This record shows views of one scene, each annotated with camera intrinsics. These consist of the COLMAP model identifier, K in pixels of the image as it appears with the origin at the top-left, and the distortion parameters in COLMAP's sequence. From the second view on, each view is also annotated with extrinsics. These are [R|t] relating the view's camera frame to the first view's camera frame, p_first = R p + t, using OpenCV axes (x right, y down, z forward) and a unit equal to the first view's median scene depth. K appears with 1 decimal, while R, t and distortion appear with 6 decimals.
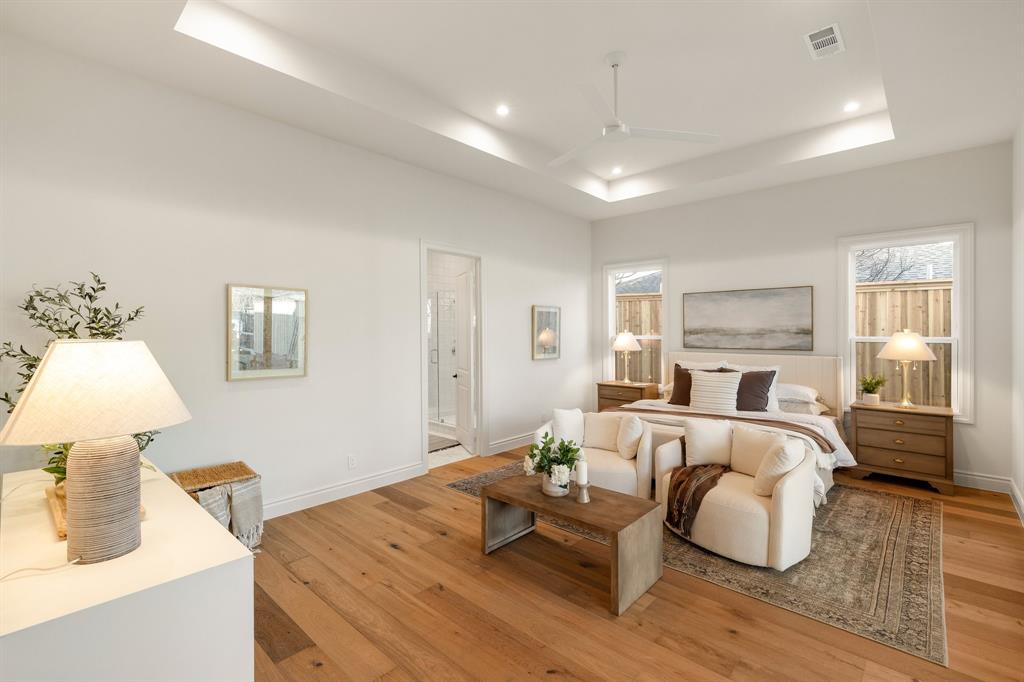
lens RADIAL K [[455.8, 0, 513.6], [0, 455.8, 340.0], [0, 0, 1]] dist [0.007445, 0.000948]
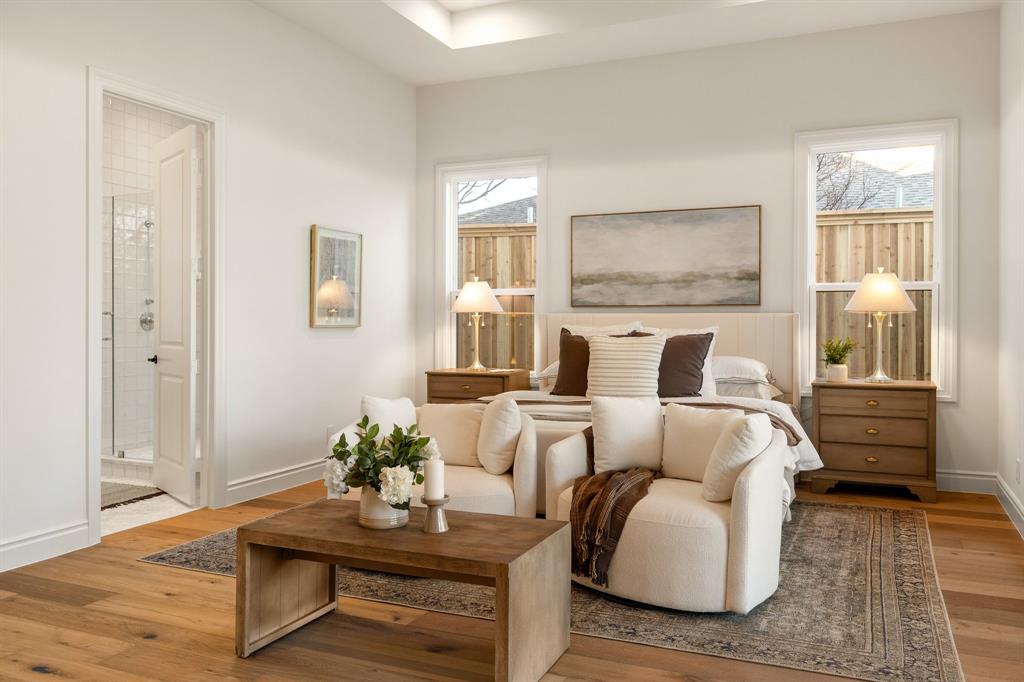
lens RADIAL K [[804.4, 0, 511.3], [0, 804.4, 334.9], [0, 0, 1]] dist [-0.002835, 0.010723]
pose [[0.948443, 0.005061, 0.316907, -0.052520], [-0.002480, 0.999960, -0.008547, 0.089215], [-0.316937, 0.007321, 0.948418, 0.030797]]
